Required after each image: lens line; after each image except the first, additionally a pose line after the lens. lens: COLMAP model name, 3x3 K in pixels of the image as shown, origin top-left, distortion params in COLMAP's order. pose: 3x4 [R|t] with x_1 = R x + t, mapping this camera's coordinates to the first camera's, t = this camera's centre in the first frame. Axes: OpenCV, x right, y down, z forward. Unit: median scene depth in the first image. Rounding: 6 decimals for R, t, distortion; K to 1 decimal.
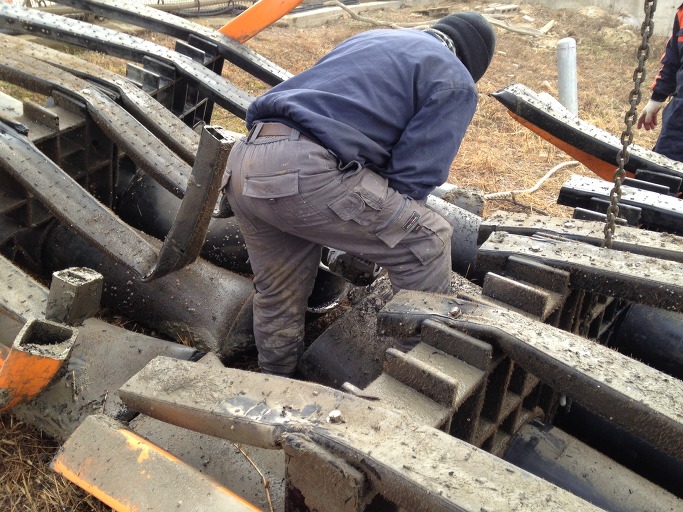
lens RADIAL K [[614.8, 0, 344.9], [0, 614.8, 253.8], [0, 0, 1]] dist [0.213236, -0.313210]
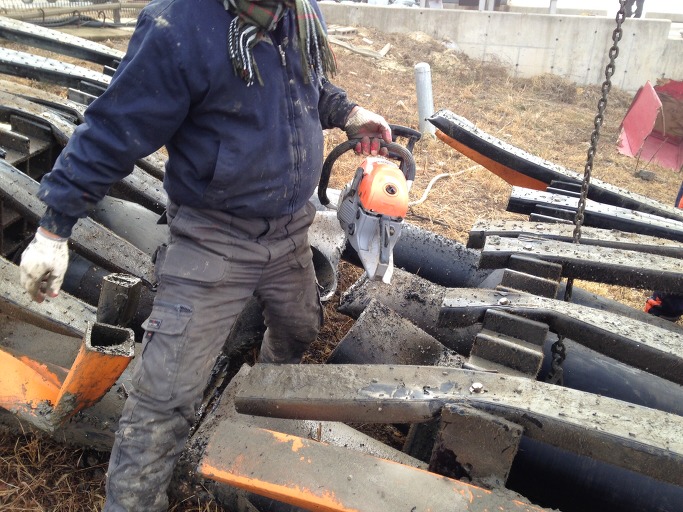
lens RADIAL K [[614.8, 0, 344.9], [0, 614.8, 253.8], [0, 0, 1]] dist [0.213236, -0.313210]
pose [[0.961992, -0.060729, 0.266240, -0.373554], [0.065410, 0.997820, -0.008742, -0.009114], [-0.265129, 0.025825, 0.963867, -0.094303]]
